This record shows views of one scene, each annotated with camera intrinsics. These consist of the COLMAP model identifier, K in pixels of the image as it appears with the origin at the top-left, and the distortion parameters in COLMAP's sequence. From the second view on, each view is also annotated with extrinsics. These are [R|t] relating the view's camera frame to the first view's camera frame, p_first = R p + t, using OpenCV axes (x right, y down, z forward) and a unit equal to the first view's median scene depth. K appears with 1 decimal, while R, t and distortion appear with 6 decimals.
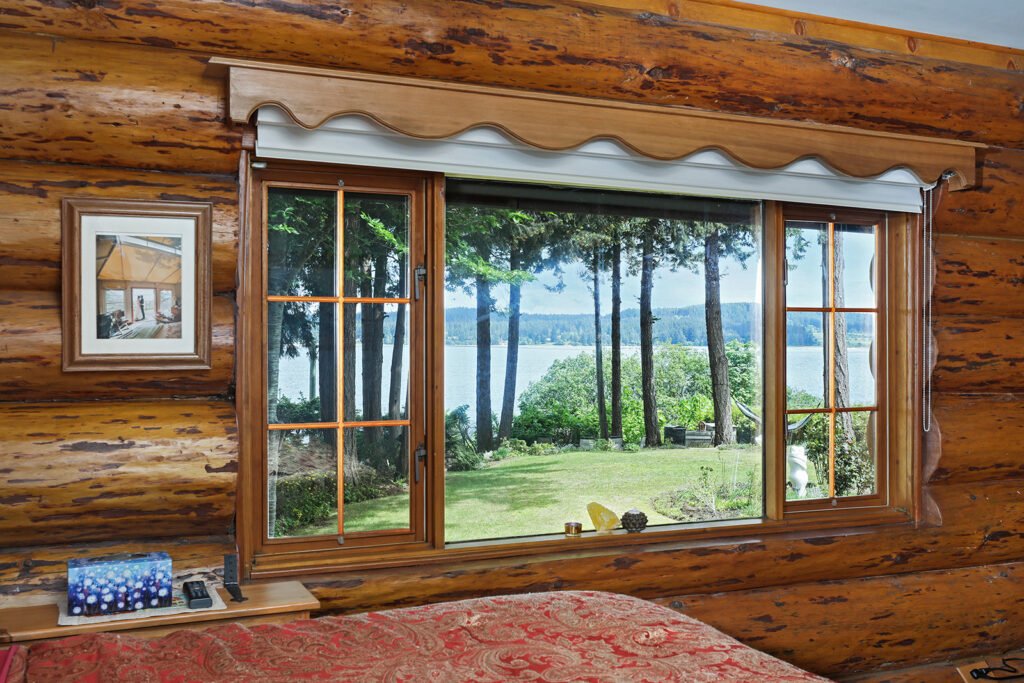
lens RADIAL K [[1034.9, 0, 512.0], [0, 1034.9, 343.9], [0, 0, 1]] dist [-0.011146, 0.000000]
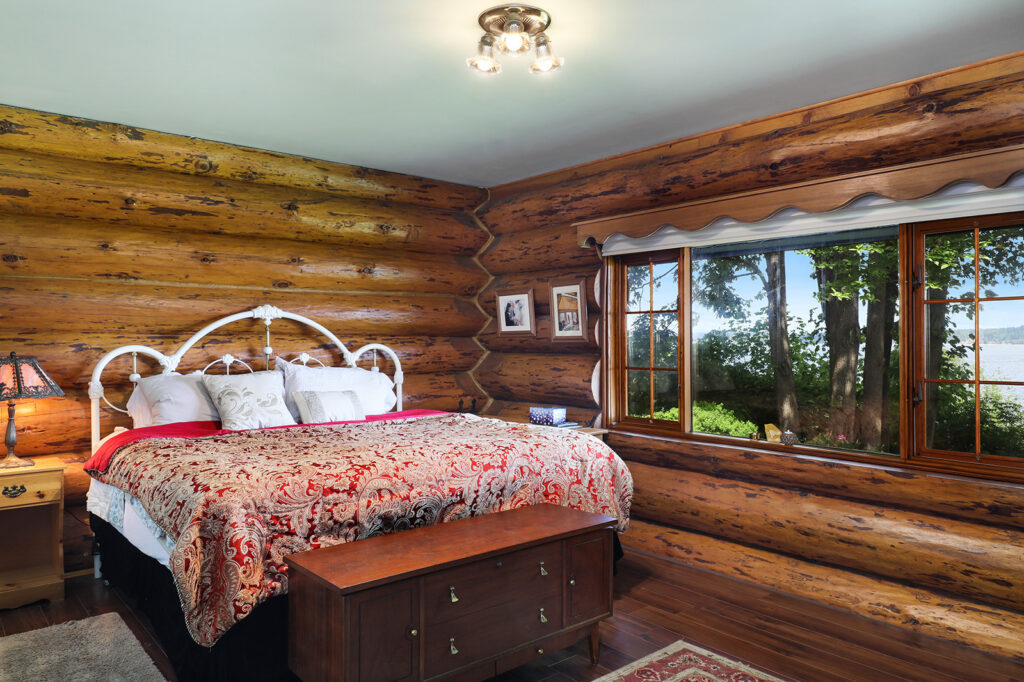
lens RADIAL K [[704.6, 0, 512.0], [0, 704.6, 338.9], [0, 0, 1]] dist [-0.000809, -0.000507]
pose [[0.273699, -0.001234, -0.961815, 1.380827], [0.003446, 0.999994, -0.000303, 0.017196], [0.961809, -0.003231, 0.273702, 0.350196]]
